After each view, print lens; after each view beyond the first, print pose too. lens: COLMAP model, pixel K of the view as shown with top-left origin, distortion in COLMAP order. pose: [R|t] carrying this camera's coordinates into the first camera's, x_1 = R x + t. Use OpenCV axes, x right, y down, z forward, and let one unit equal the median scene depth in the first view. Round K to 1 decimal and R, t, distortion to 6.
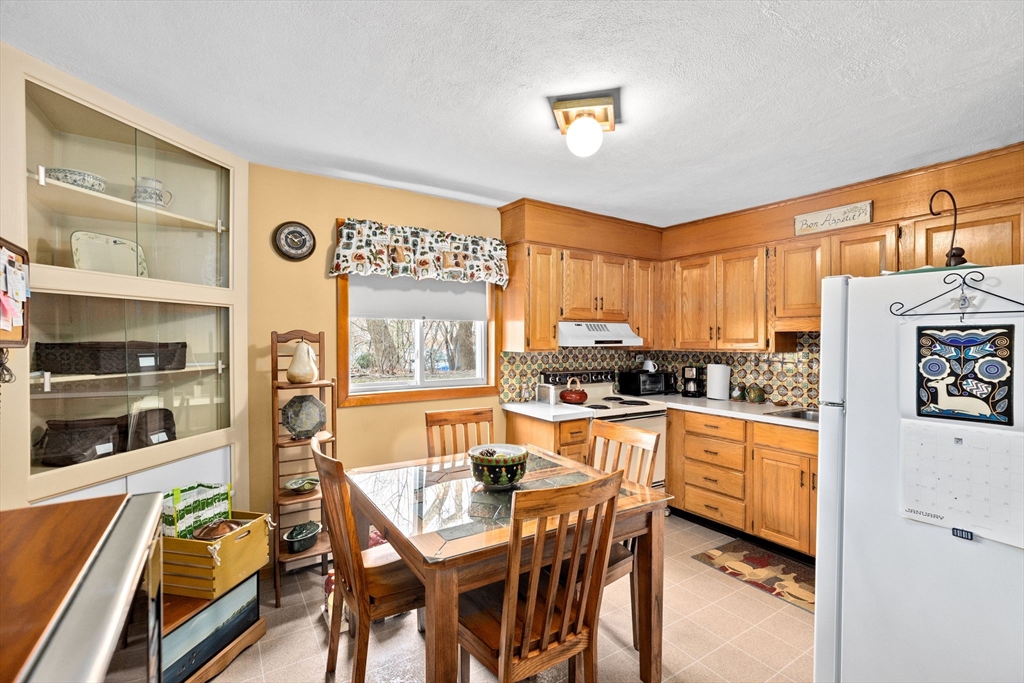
lens RADIAL K [[461.5, 0, 514.9], [0, 461.5, 341.7], [0, 0, 1]] dist [-0.010527, 0.007047]
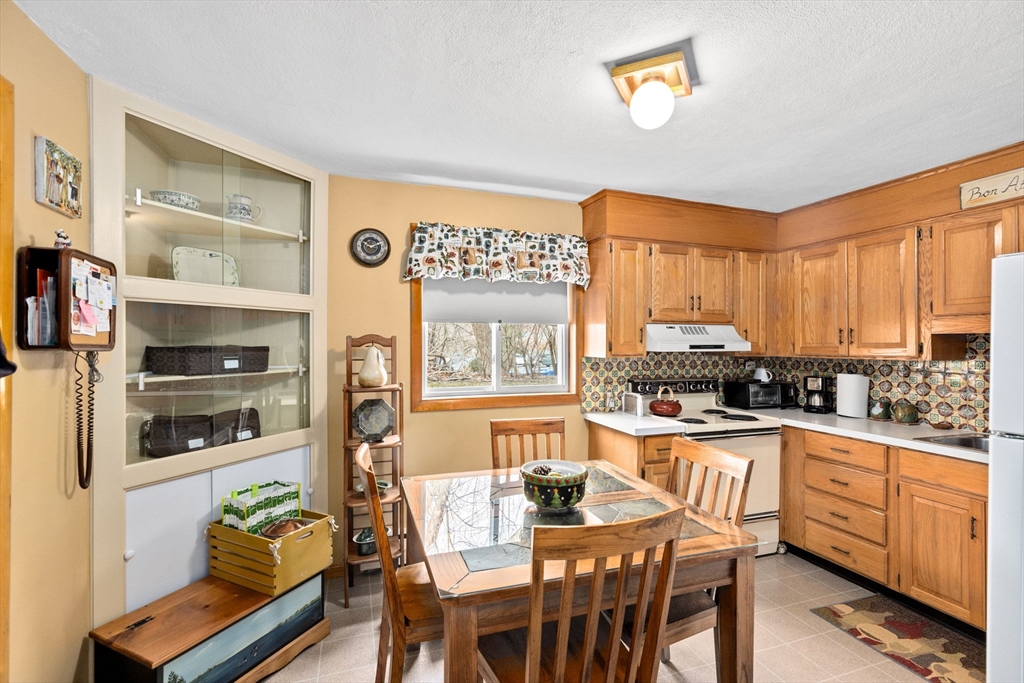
lens RADIAL K [[461.5, 0, 515.0], [0, 461.5, 342.1], [0, 0, 1]] dist [-0.010527, 0.007047]
pose [[0.970758, -0.000870, -0.240058, 0.066498], [-0.001381, 0.999957, -0.009208, 0.000463], [0.240056, 0.009270, 0.970715, 0.072645]]
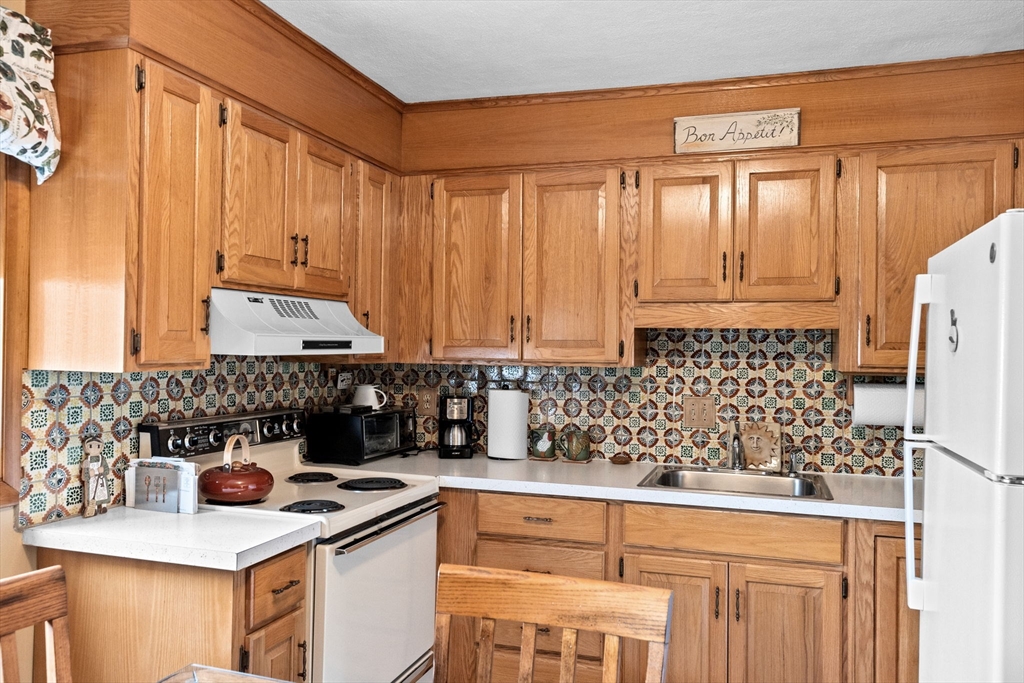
lens RADIAL K [[790.7, 0, 516.1], [0, 790.7, 342.8], [0, 0, 1]] dist [0.005586, 0.020455]
pose [[0.778582, 0.009693, 0.627467, -0.123514], [-0.007868, 0.999953, -0.005684, 0.002179], [-0.627493, -0.000511, 0.778622, 0.376162]]
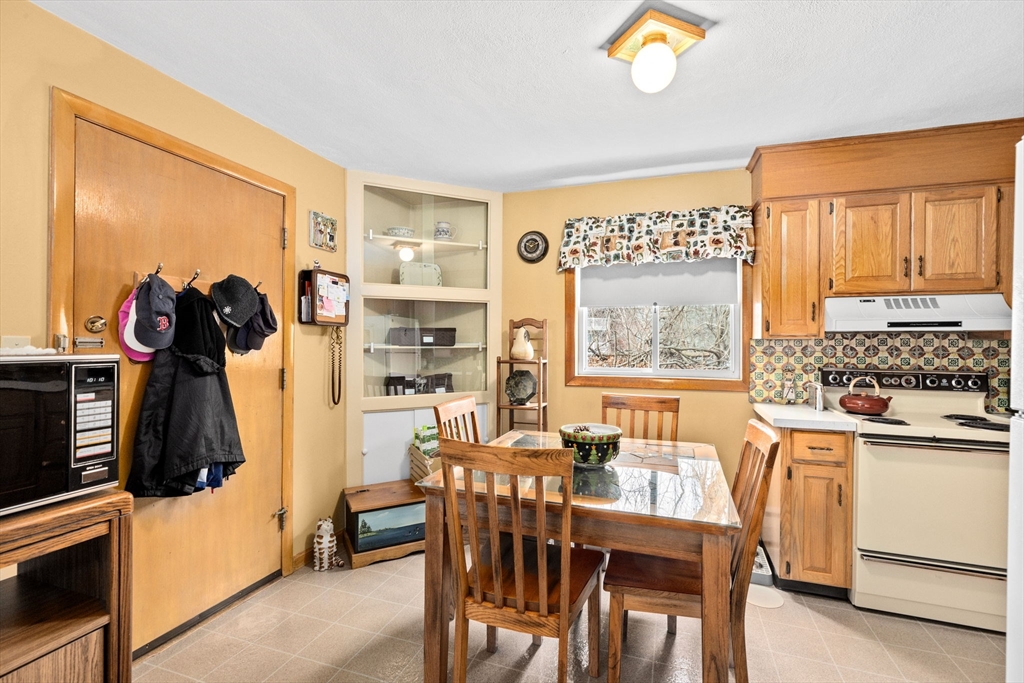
lens RADIAL K [[461.5, 0, 515.9], [0, 461.5, 341.7], [0, 0, 1]] dist [-0.010527, 0.007047]
pose [[0.612875, -0.000567, -0.790180, 0.400516], [-0.008734, 0.999934, -0.007492, 0.038675], [0.790132, 0.011493, 0.612829, 0.176976]]
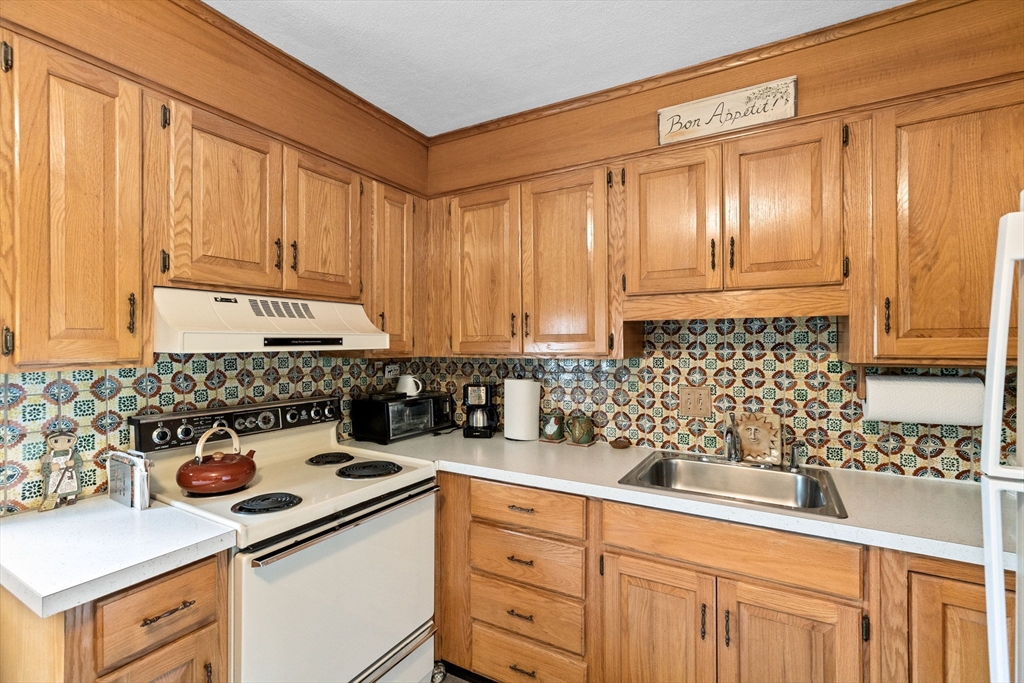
lens RADIAL K [[461.5, 0, 514.0], [0, 461.5, 342.5], [0, 0, 1]] dist [-0.010527, 0.007047]
pose [[0.893110, -0.004912, 0.449812, 0.202616], [0.007154, 0.999969, -0.003283, 0.004979], [-0.449782, 0.006150, 0.893117, 0.576399]]
